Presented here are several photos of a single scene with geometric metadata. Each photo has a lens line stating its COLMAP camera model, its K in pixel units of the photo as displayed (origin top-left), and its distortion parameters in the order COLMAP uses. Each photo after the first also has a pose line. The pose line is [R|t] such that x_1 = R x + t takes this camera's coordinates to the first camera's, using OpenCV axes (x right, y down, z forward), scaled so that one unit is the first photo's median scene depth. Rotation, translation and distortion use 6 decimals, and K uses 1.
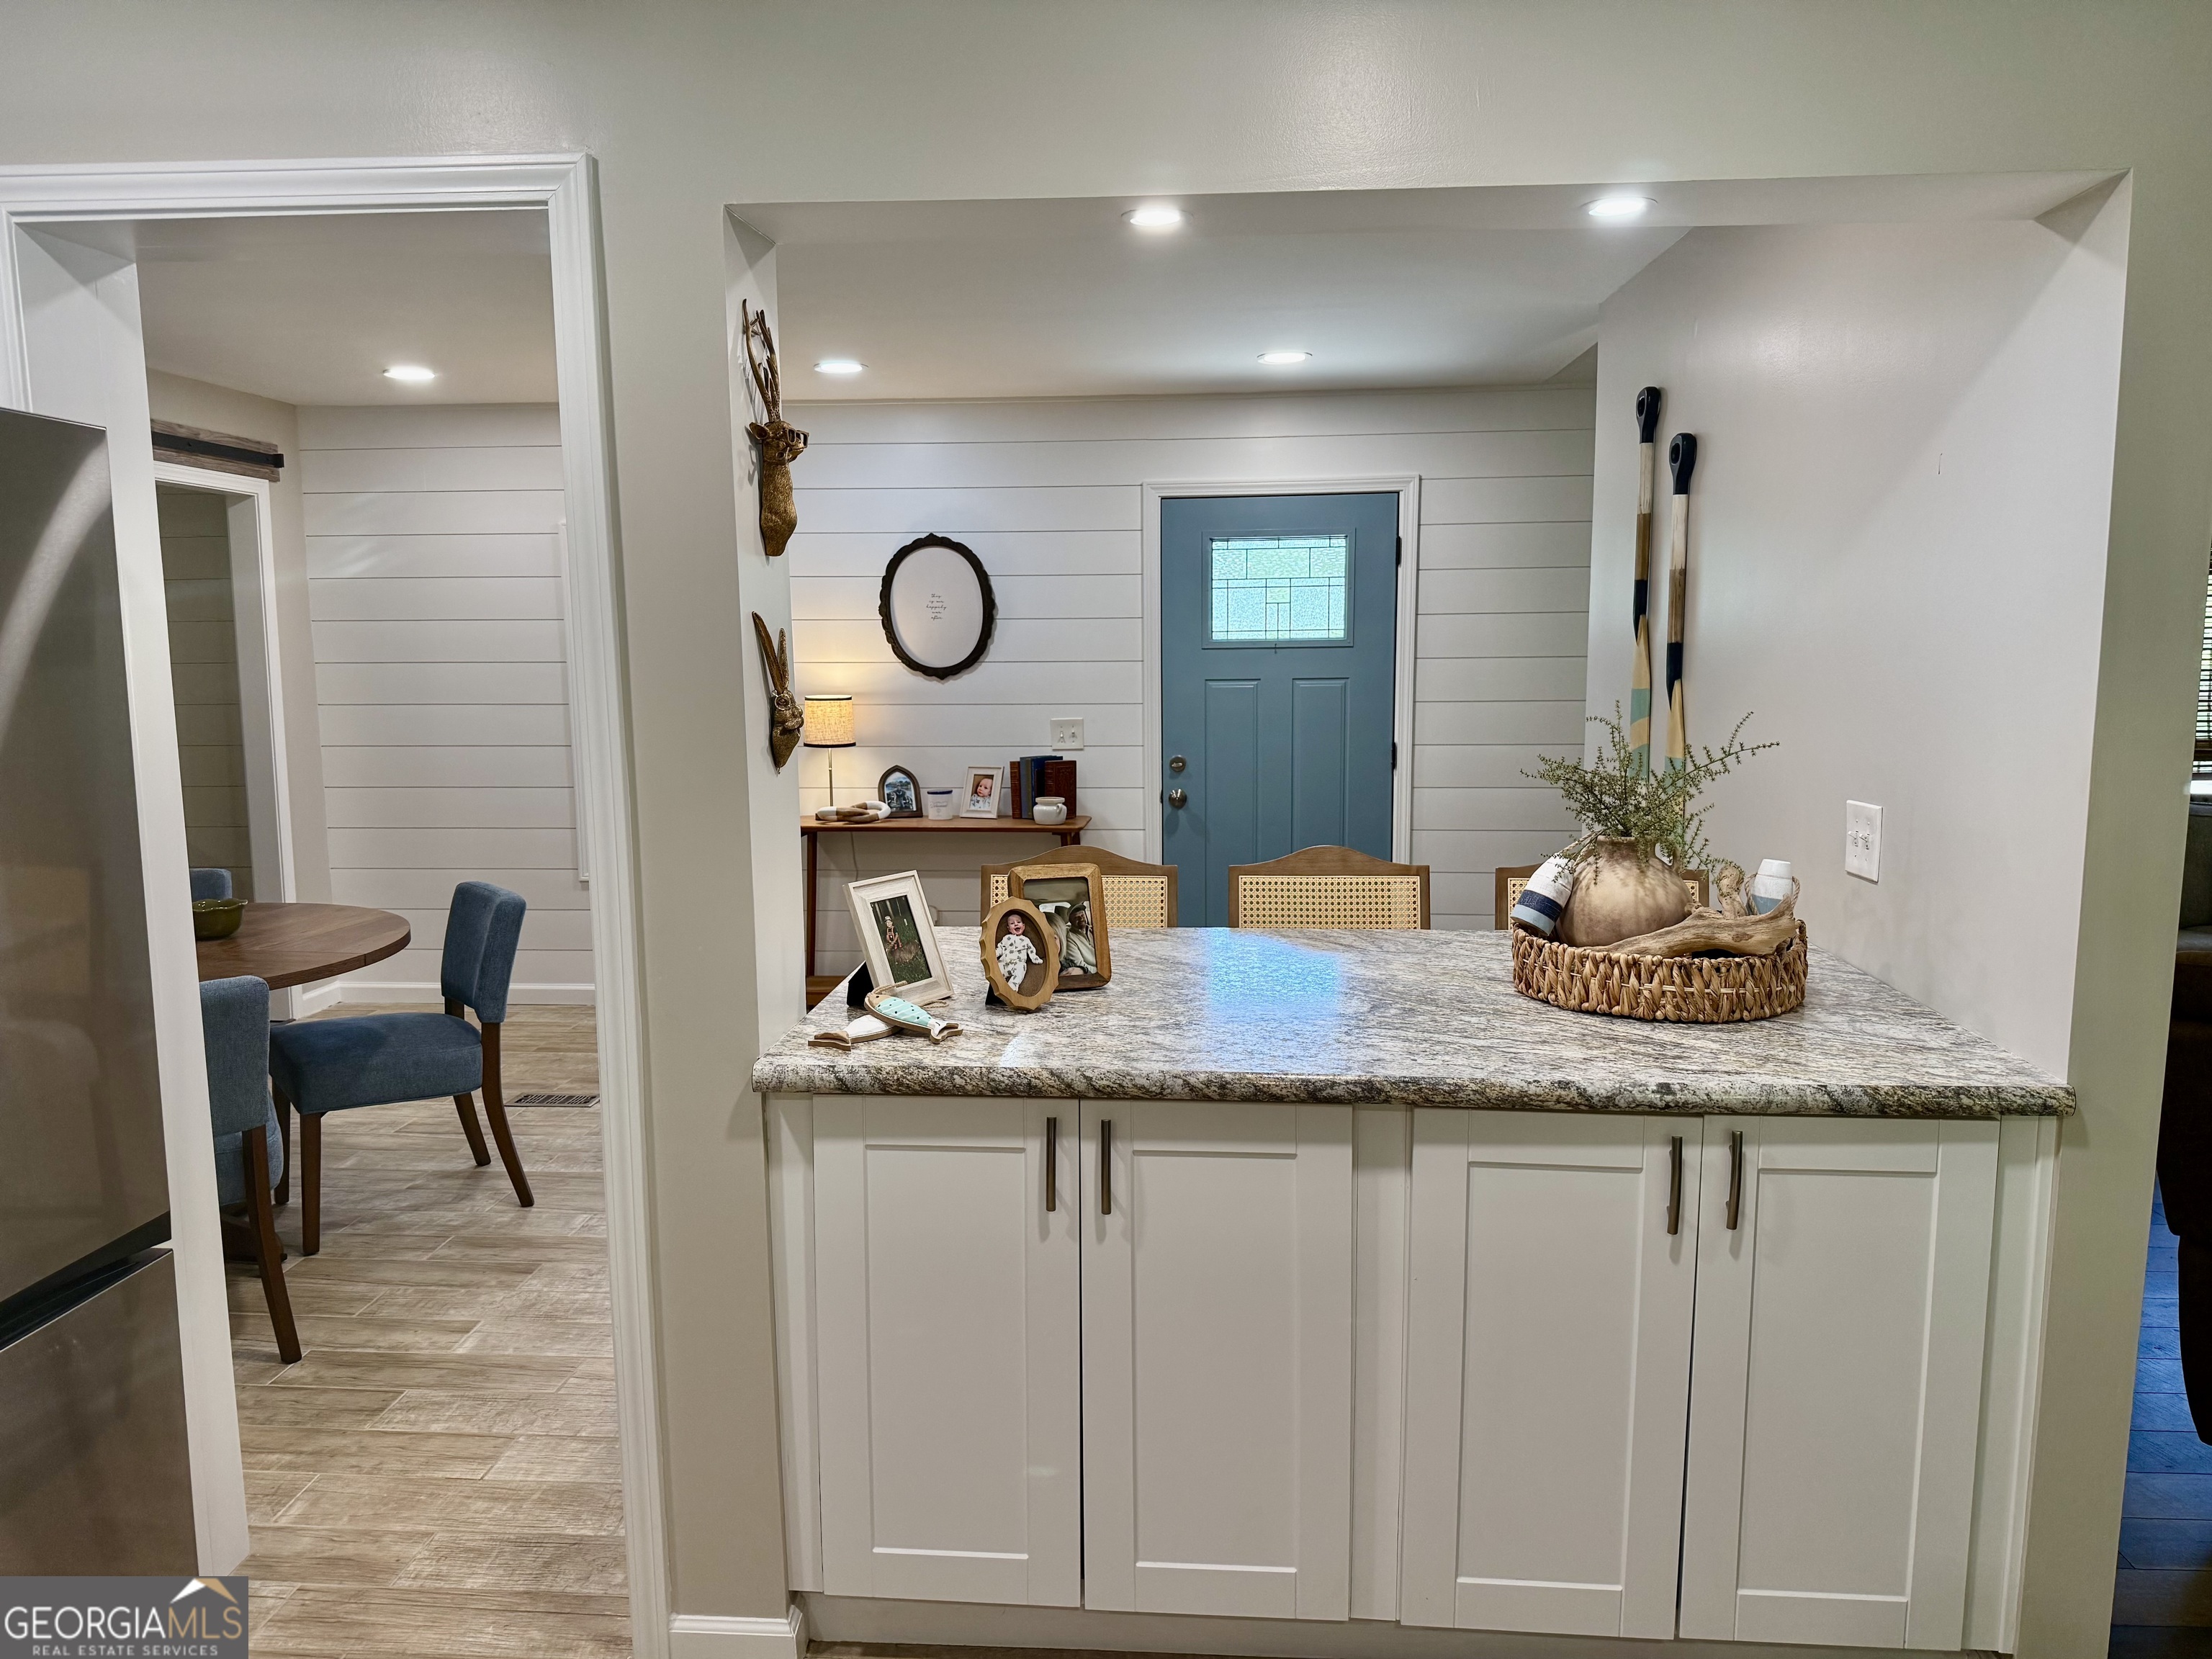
lens RADIAL K [[1554.4, 0, 1107.9], [0, 1554.4, 844.1], [0, 0, 1]] dist [0.077108, -0.095127]
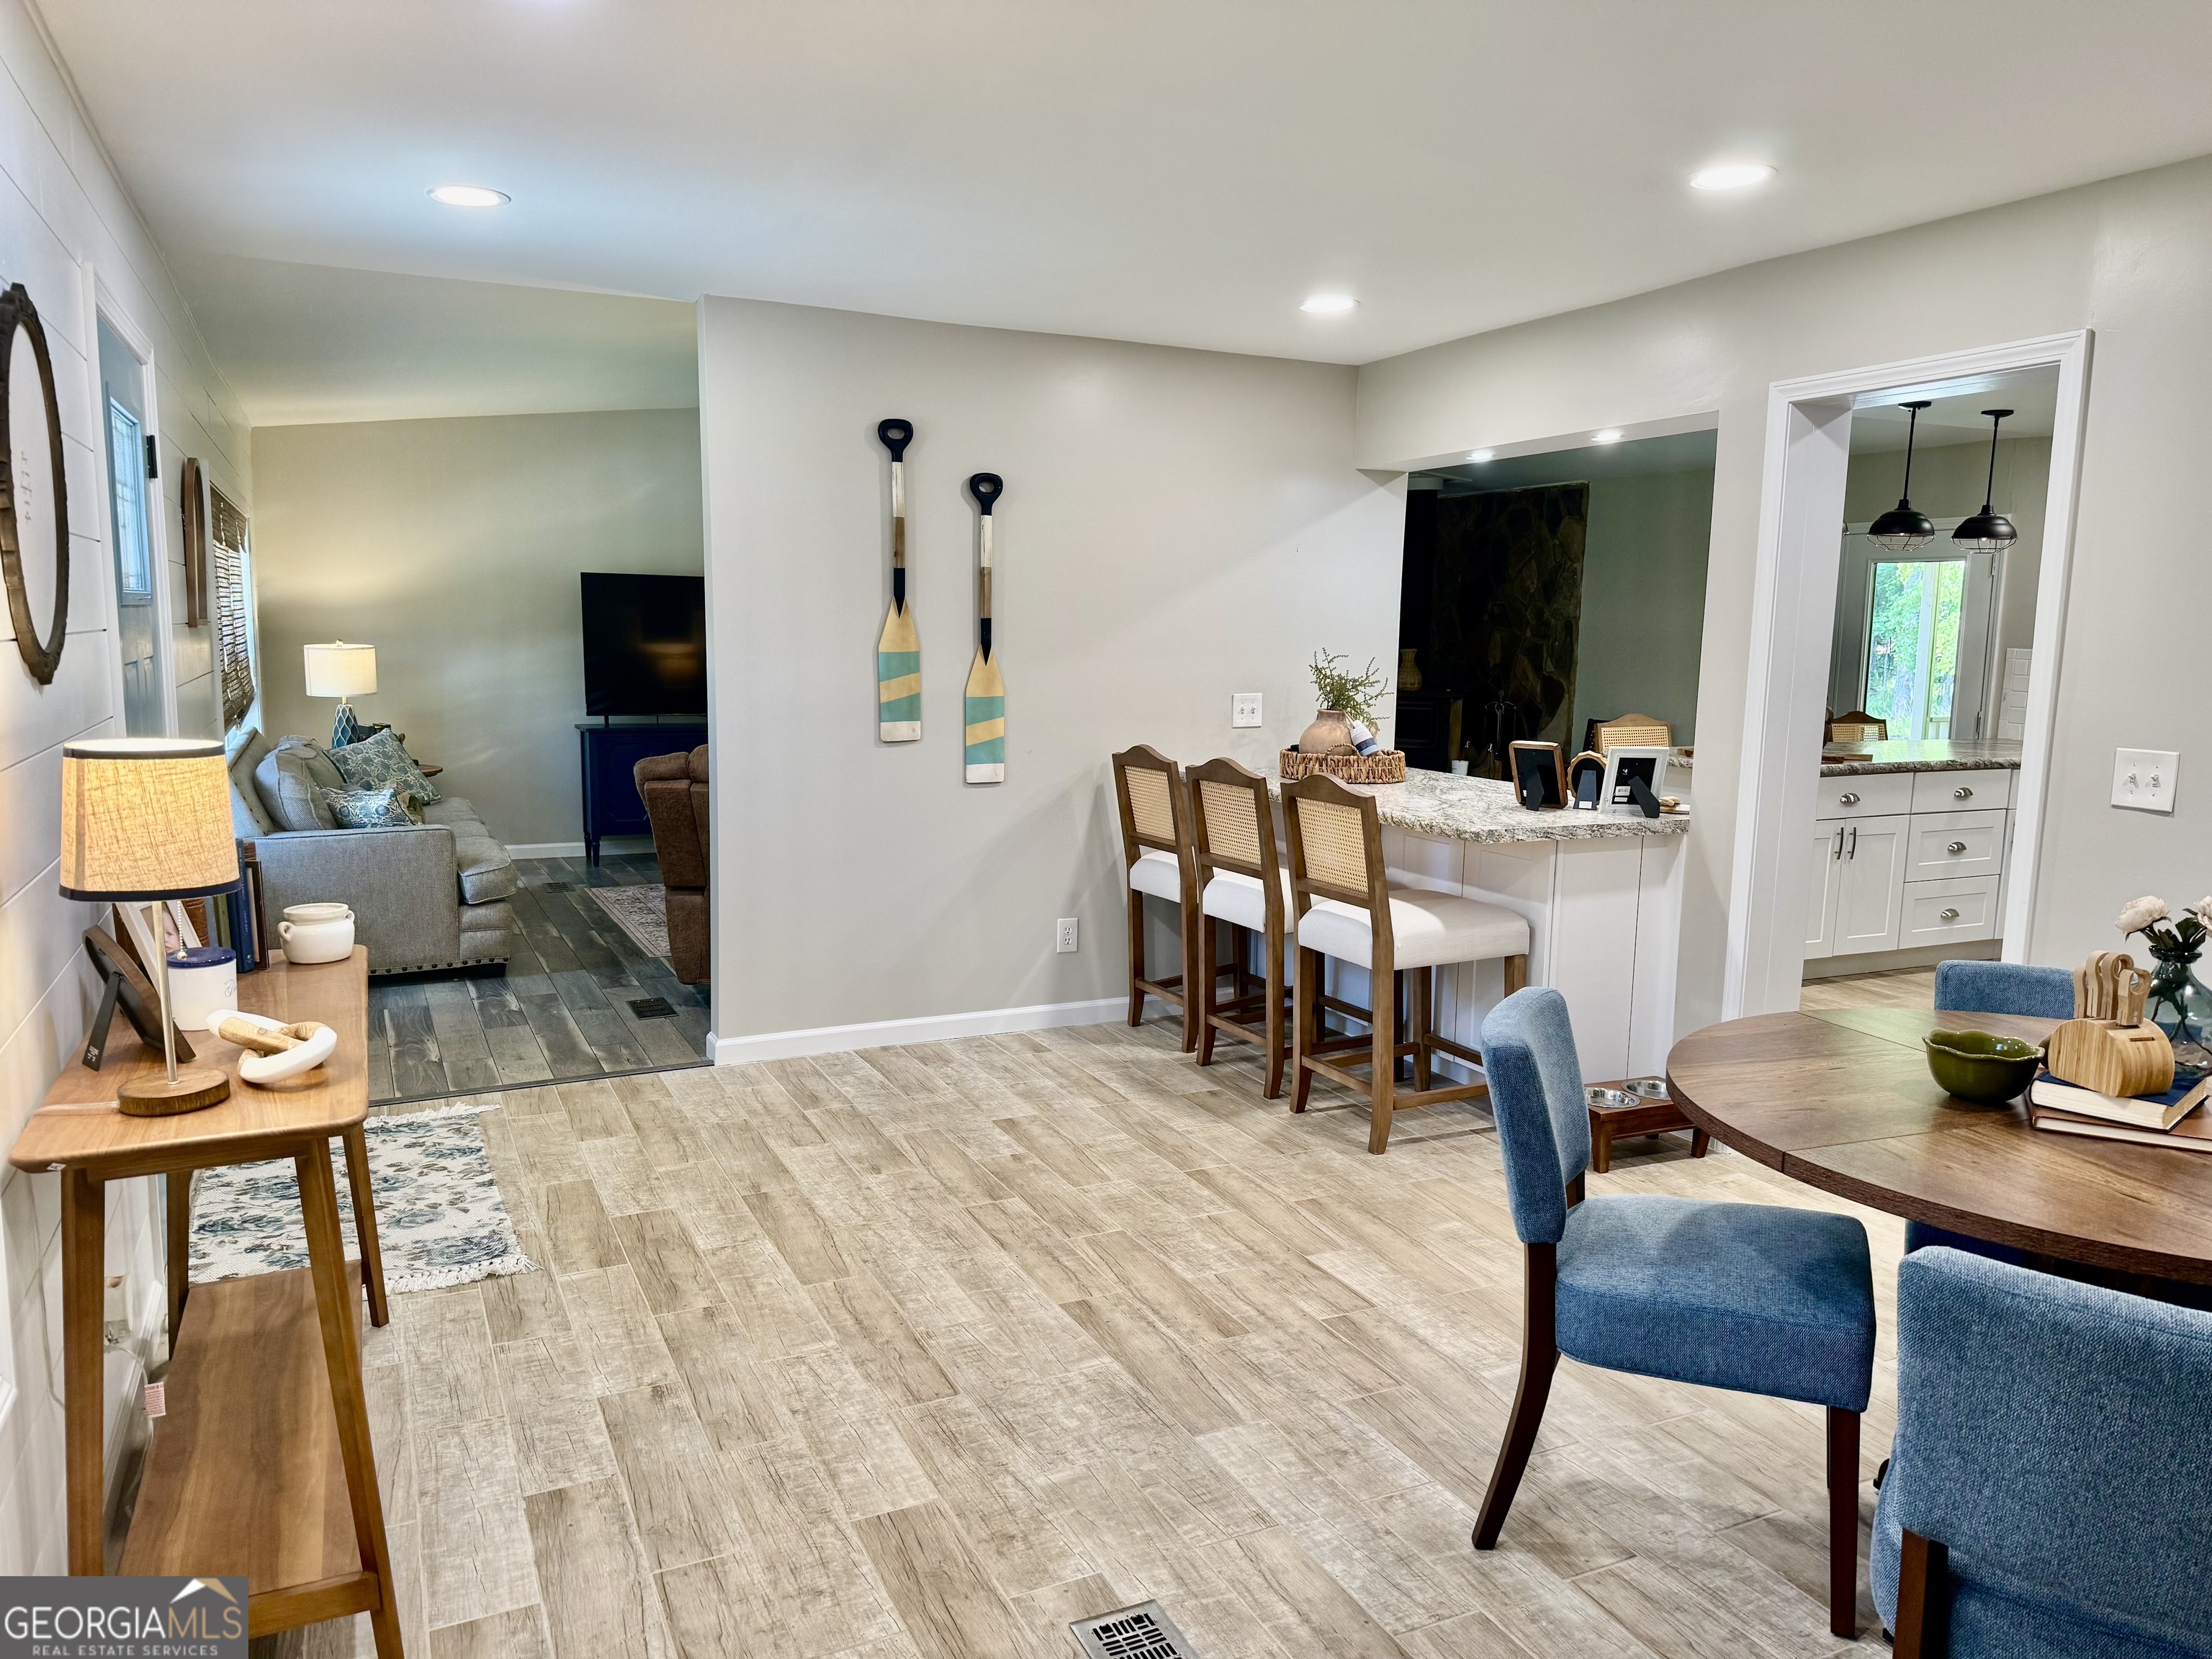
lens RADIAL K [[1549.8, 0, 1107.0], [0, 1549.8, 832.3], [0, 0, 1]] dist [0.125901, -0.210942]
pose [[-0.495869, -0.120524, 0.859993, -1.334591], [0.099211, 0.975975, 0.193983, -0.281081], [-0.862712, 0.181511, -0.471998, 2.278293]]
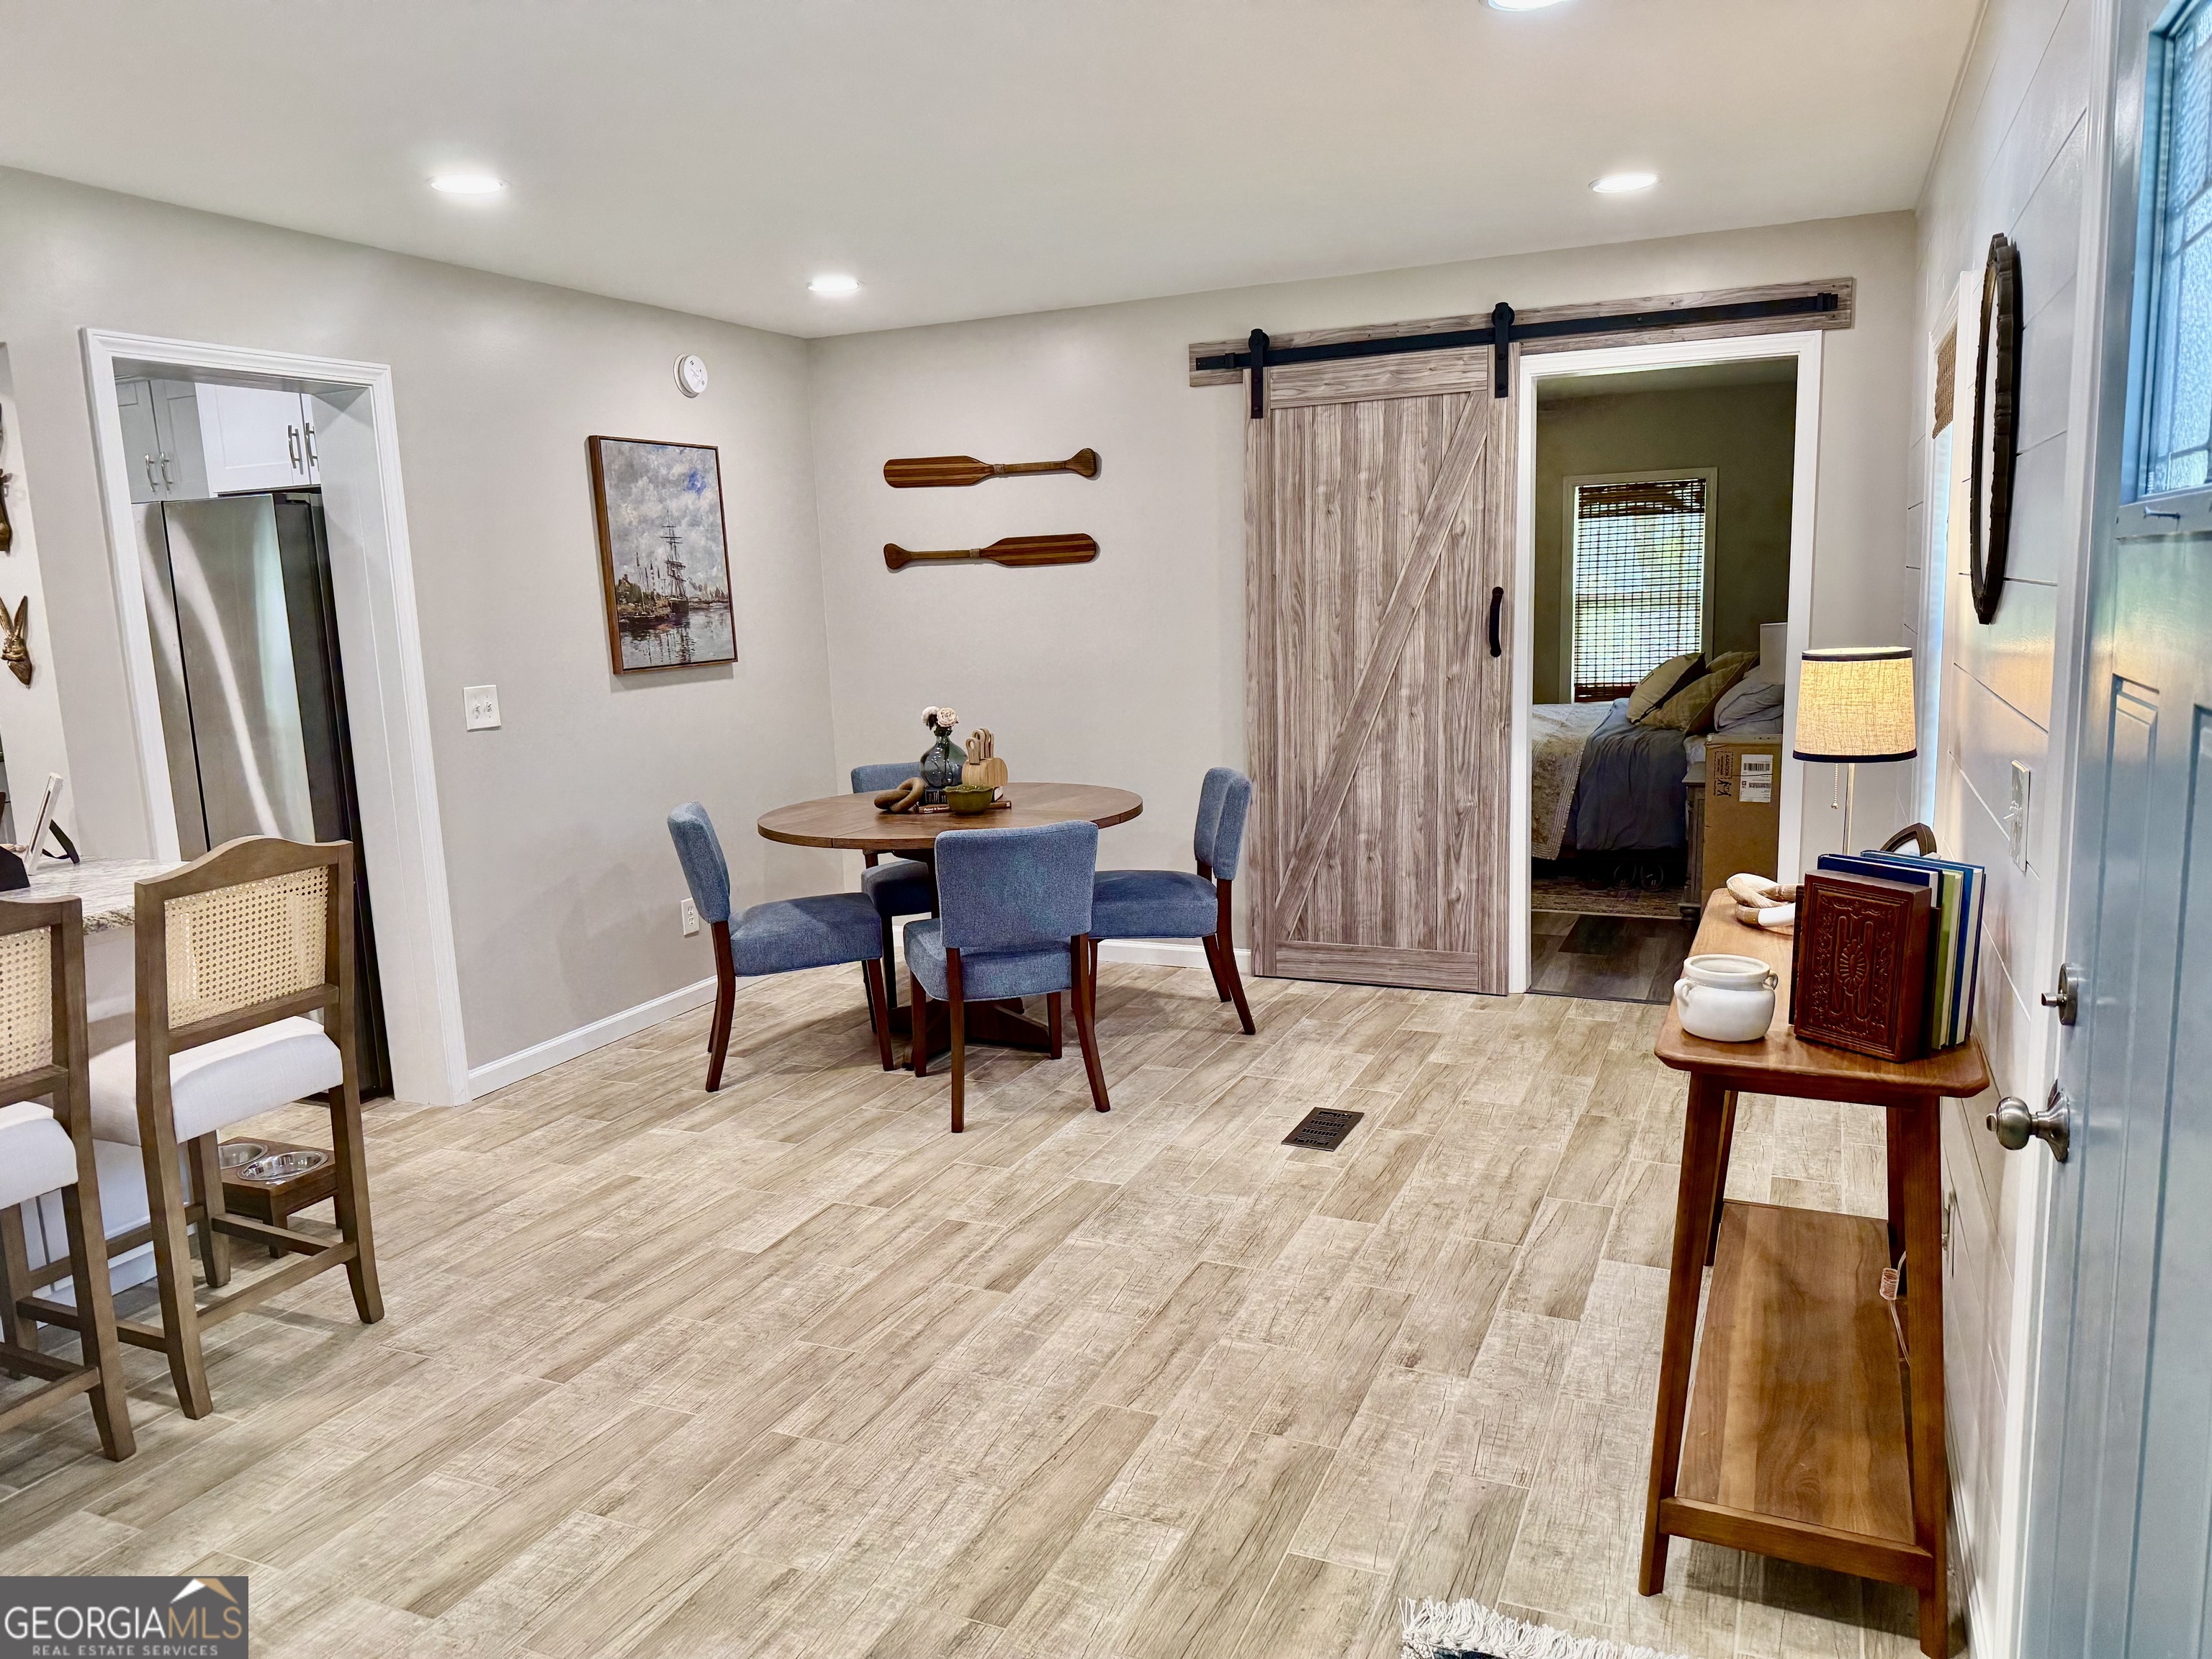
lens RADIAL K [[1528.2, 0, 1105.8], [0, 1528.2, 831.8], [0, 0, 1]] dist [0.177909, -0.293710]
pose [[-0.343787, 0.169301, -0.923660, 0.775070], [-0.083219, 0.974251, 0.209548, -0.281887], [0.935353, 0.148906, -0.320846, 2.191563]]
